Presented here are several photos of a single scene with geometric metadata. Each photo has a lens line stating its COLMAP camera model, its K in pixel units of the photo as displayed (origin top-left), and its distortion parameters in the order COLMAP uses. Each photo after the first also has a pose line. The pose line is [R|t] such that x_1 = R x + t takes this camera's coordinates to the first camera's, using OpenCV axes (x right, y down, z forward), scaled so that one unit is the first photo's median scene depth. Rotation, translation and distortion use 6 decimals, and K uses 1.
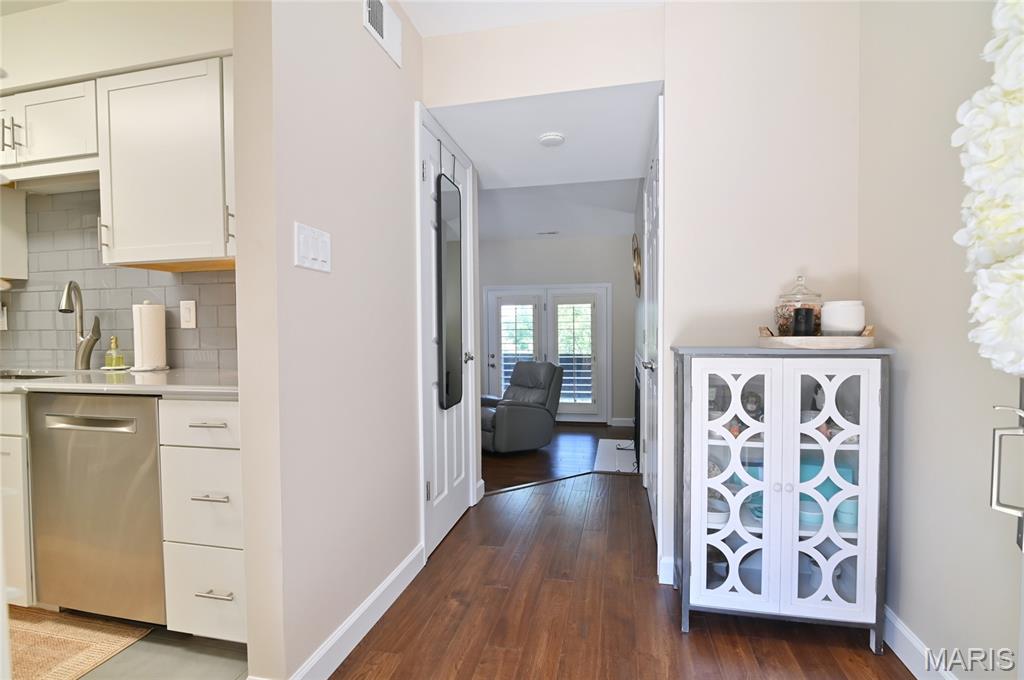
lens RADIAL K [[480.9, 0, 515.4], [0, 480.9, 343.9], [0, 0, 1]] dist [-0.022649, 0.000038]
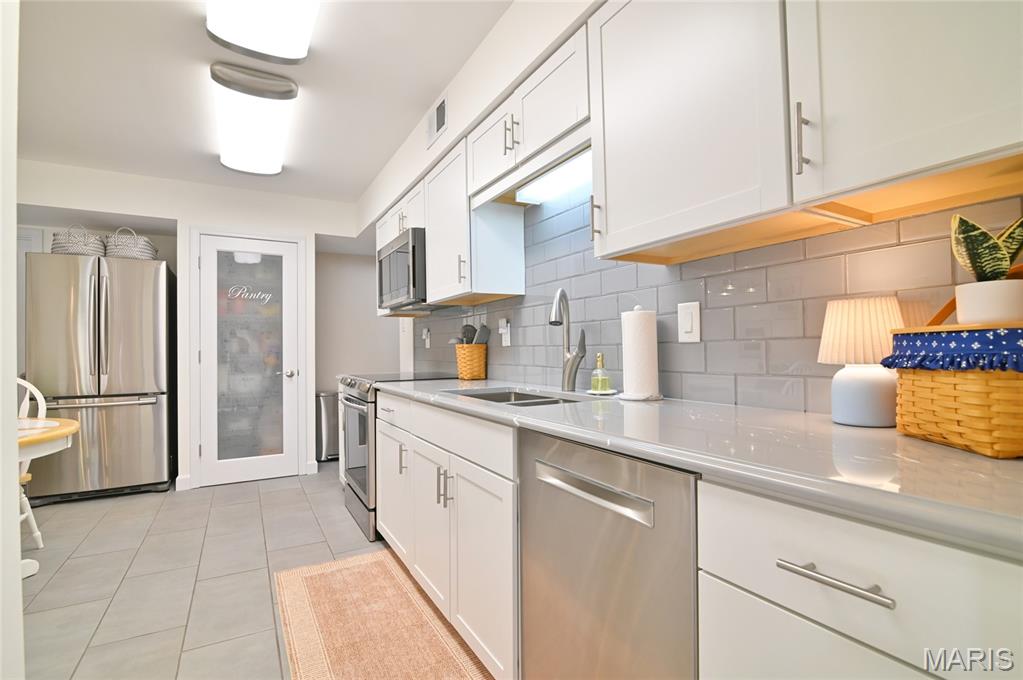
lens RADIAL K [[480.5, 0, 512.2], [0, 480.5, 344.2], [0, 0, 1]] dist [-0.022649, 0.000038]
pose [[0.668449, -0.007582, -0.743719, -0.347739], [-0.015643, 0.999584, -0.024251, -0.009028], [0.743593, 0.027845, 0.668052, 0.348394]]
